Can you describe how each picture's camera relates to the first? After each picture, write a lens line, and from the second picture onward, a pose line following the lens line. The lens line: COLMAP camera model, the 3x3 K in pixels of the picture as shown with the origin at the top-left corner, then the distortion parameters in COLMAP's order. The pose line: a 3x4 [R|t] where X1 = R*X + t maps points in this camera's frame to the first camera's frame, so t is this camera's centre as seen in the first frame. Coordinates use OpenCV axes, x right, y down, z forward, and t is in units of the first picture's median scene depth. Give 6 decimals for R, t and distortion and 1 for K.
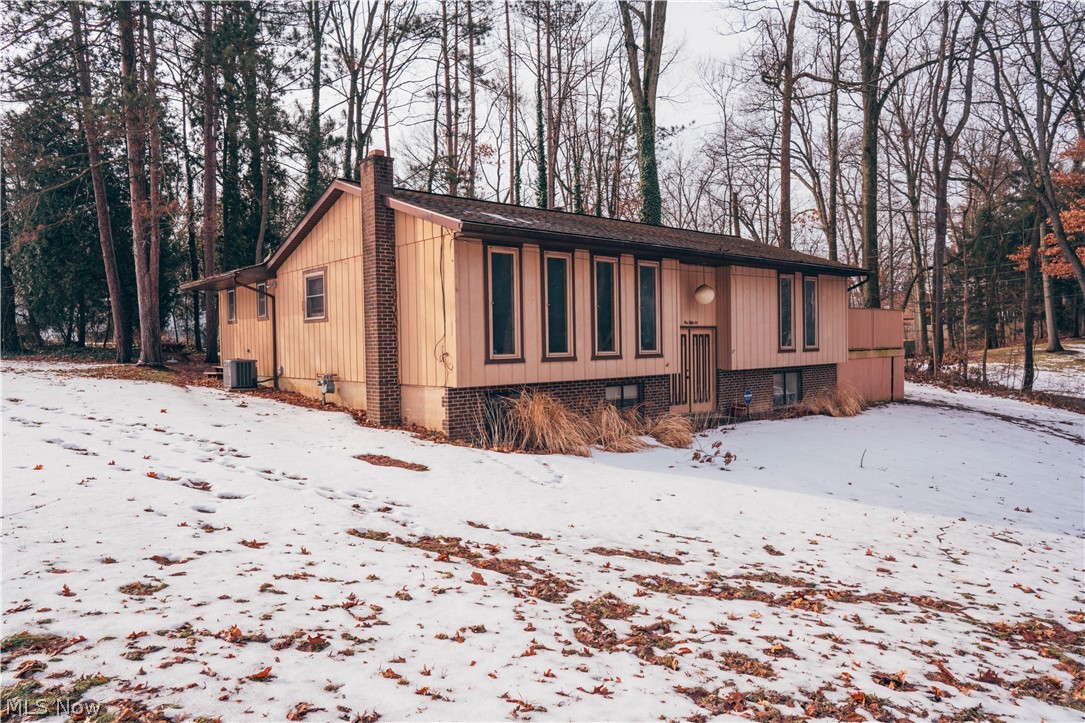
lens RADIAL K [[706.0, 0, 542.5], [0, 706.0, 361.5], [0, 0, 1]] dist [-0.005682, -0.000151]
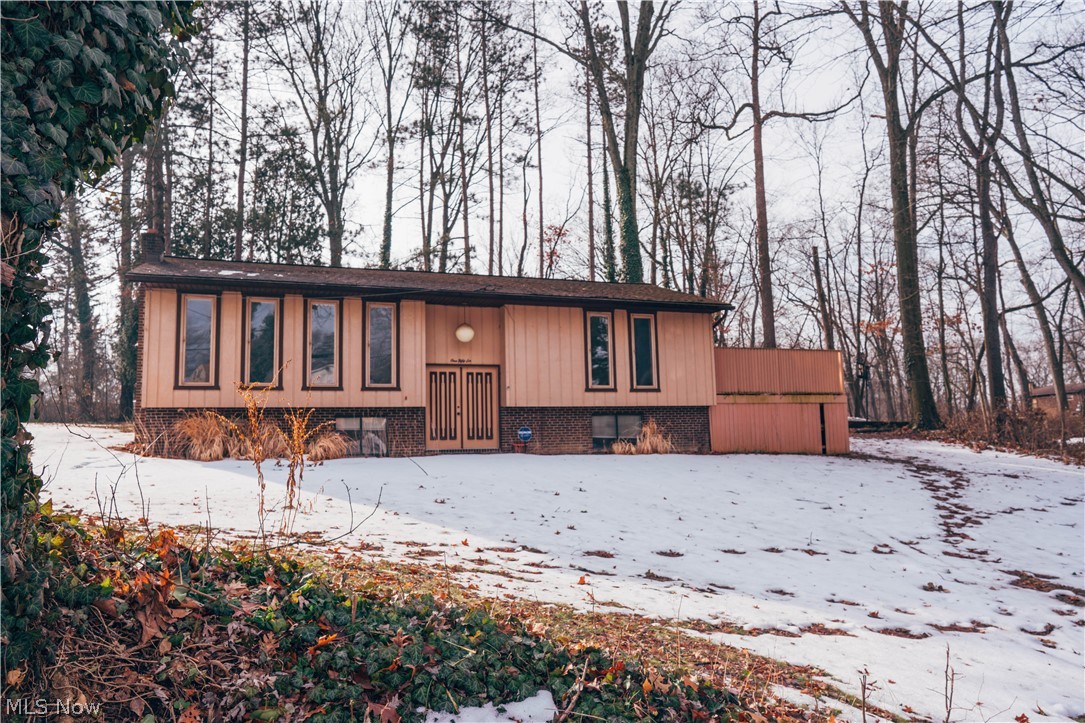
lens RADIAL K [[706.0, 0, 542.5], [0, 706.0, 361.5], [0, 0, 1]] dist [-0.005682, -0.000151]
pose [[0.925893, -0.038151, -0.375855, 0.696006], [-0.009395, 0.992255, -0.123861, 0.072368], [0.377669, 0.118213, 0.918363, 0.085229]]
